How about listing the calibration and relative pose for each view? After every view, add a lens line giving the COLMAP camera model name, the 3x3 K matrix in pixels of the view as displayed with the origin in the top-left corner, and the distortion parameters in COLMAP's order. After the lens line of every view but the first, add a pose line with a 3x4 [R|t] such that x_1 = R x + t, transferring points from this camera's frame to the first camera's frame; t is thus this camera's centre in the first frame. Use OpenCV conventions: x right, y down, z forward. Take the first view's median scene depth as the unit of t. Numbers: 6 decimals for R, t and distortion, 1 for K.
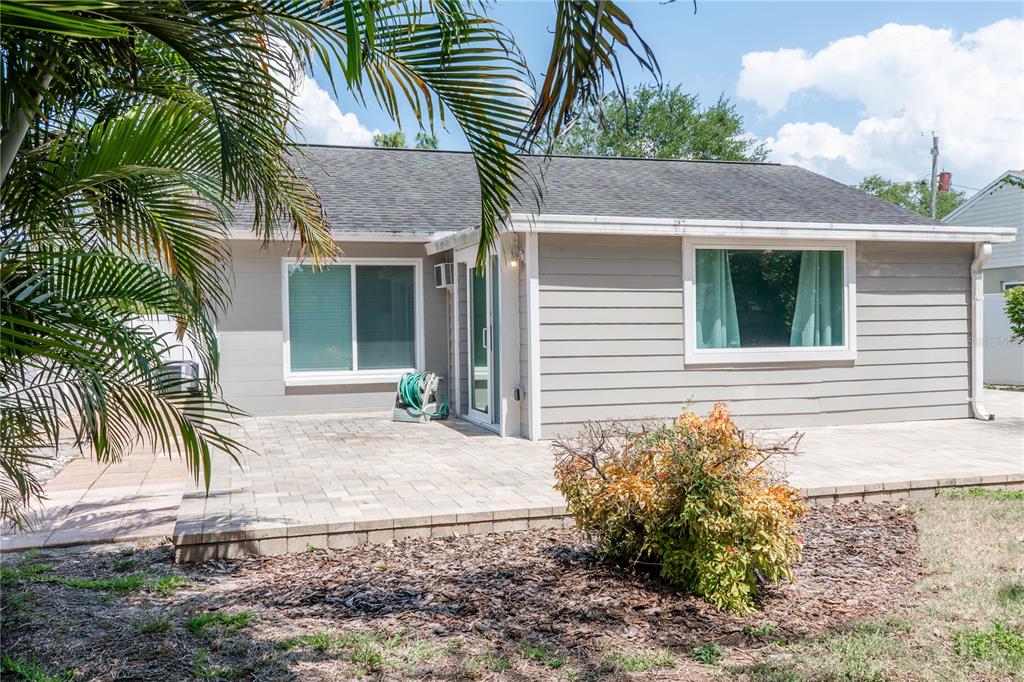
lens RADIAL K [[831.7, 0, 512.0], [0, 831.7, 341.0], [0, 0, 1]] dist [0.031464, 0.001069]
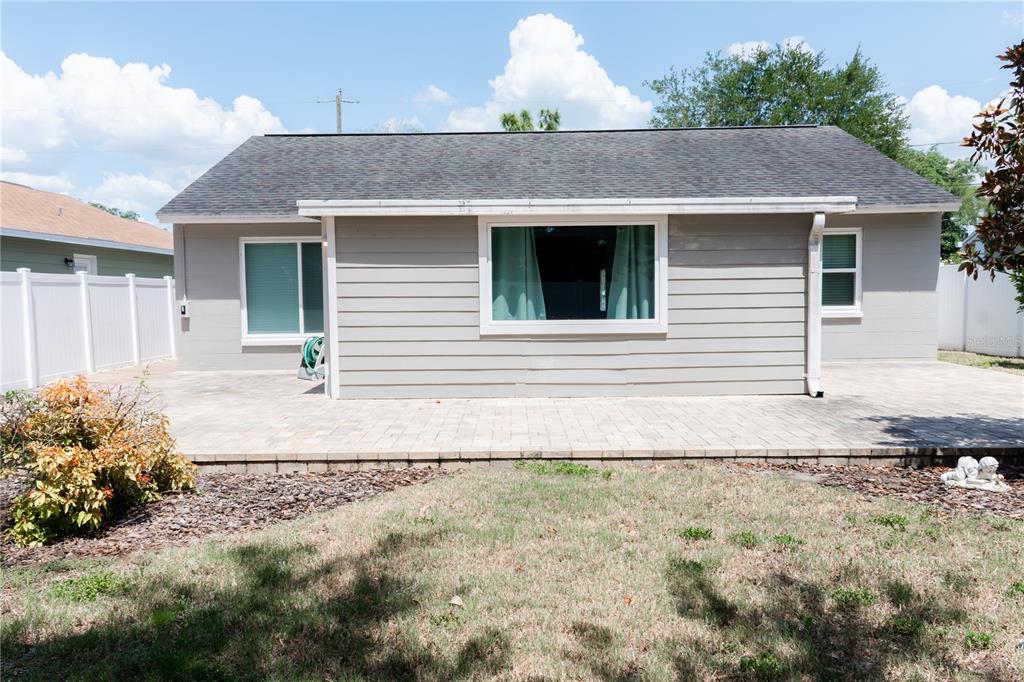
lens RADIAL K [[770.4, 0, 512.0], [0, 770.4, 341.0], [0, 0, 1]] dist [0.027820, -0.000547]
pose [[0.960385, 0.020377, -0.277930, 0.491864], [-0.006316, 0.998658, 0.051394, -0.014644], [0.278605, -0.047603, 0.959225, 0.049263]]
